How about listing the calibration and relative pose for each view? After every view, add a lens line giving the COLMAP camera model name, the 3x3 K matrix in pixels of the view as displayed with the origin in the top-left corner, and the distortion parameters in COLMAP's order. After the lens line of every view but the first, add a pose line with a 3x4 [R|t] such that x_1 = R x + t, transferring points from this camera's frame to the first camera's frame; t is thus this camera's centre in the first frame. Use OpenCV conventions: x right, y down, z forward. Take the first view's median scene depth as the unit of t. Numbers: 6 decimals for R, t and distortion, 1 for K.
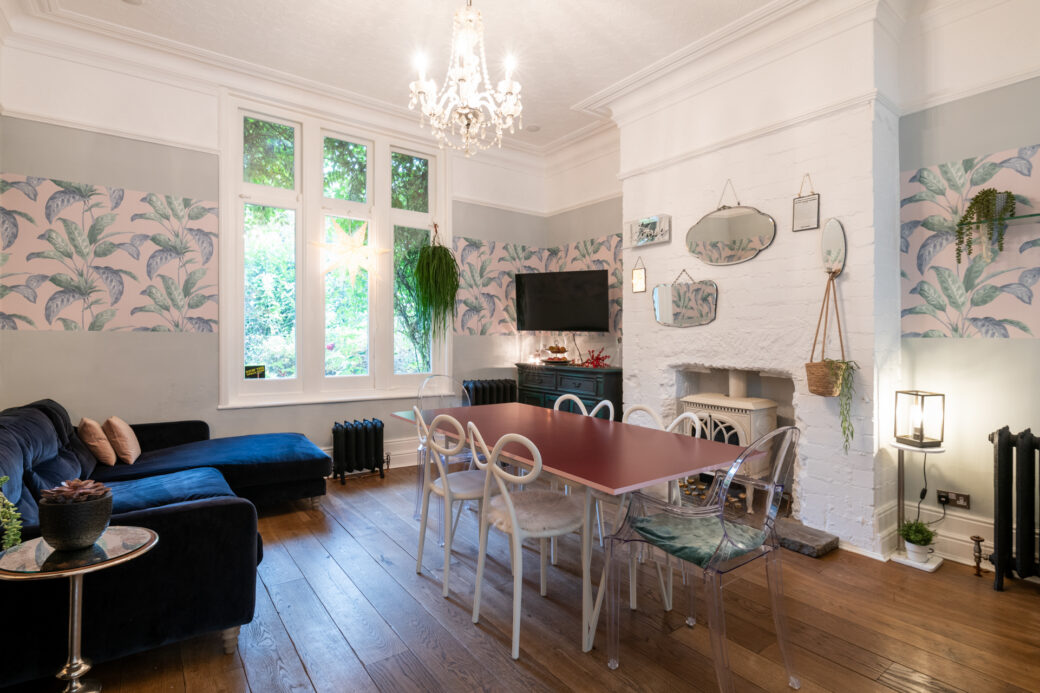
lens RADIAL K [[509.8, 0, 523.1], [0, 509.8, 341.6], [0, 0, 1]] dist [-0.000236, -0.005812]
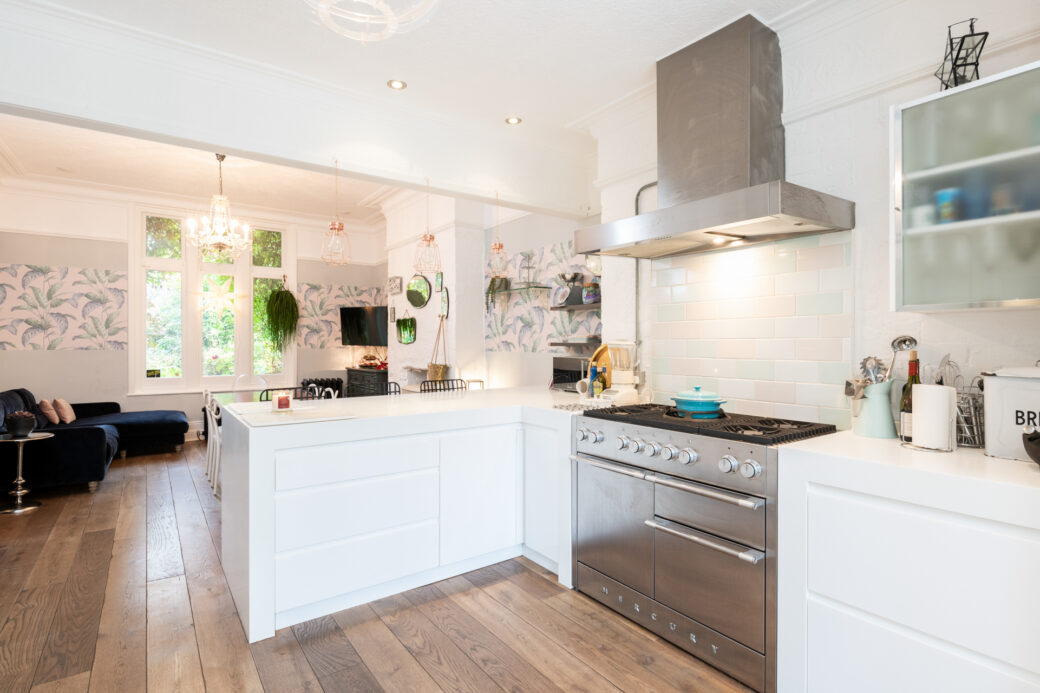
lens RADIAL K [[509.8, 0, 523.1], [0, 509.8, 341.6], [0, 0, 1]] dist [-0.000236, -0.005812]
pose [[0.999961, -0.007532, -0.004559, 0.711585], [0.007487, 0.999924, -0.009823, -0.018716], [0.004633, 0.009788, 0.999941, -0.663907]]
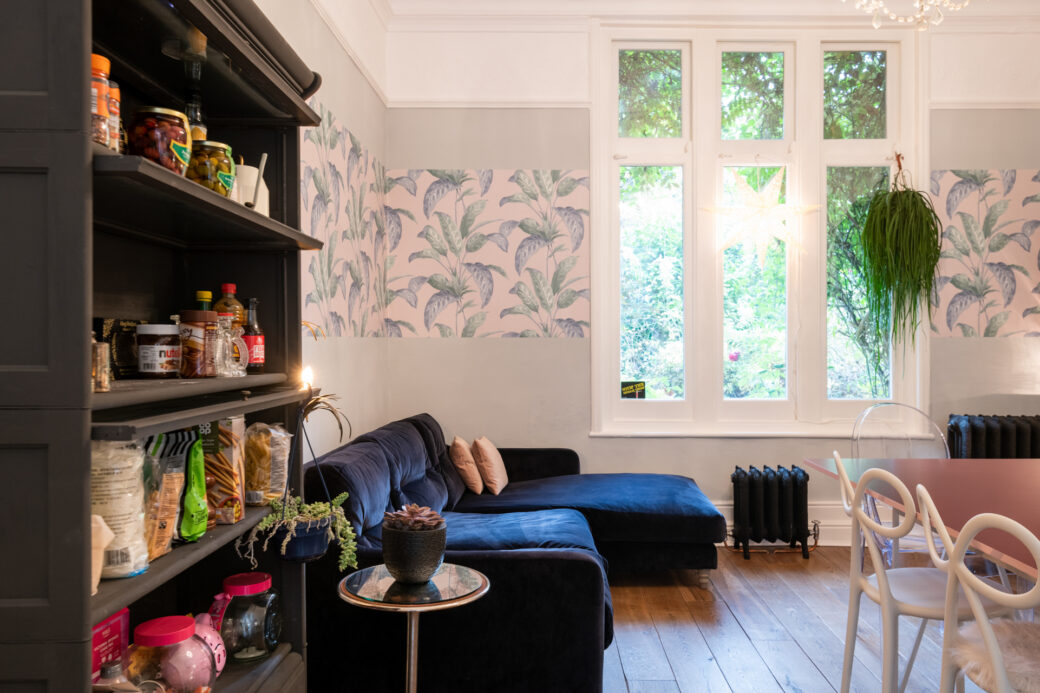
lens RADIAL K [[763.9, 0, 553.3], [0, 763.9, 355.7], [0, 0, 1]] dist [0.009263, 0.000797]
pose [[0.809687, 0.001425, -0.586860, 0.040356], [0.003514, 0.999967, 0.007277, 0.000948], [0.586852, -0.007954, 0.809655, 0.024983]]
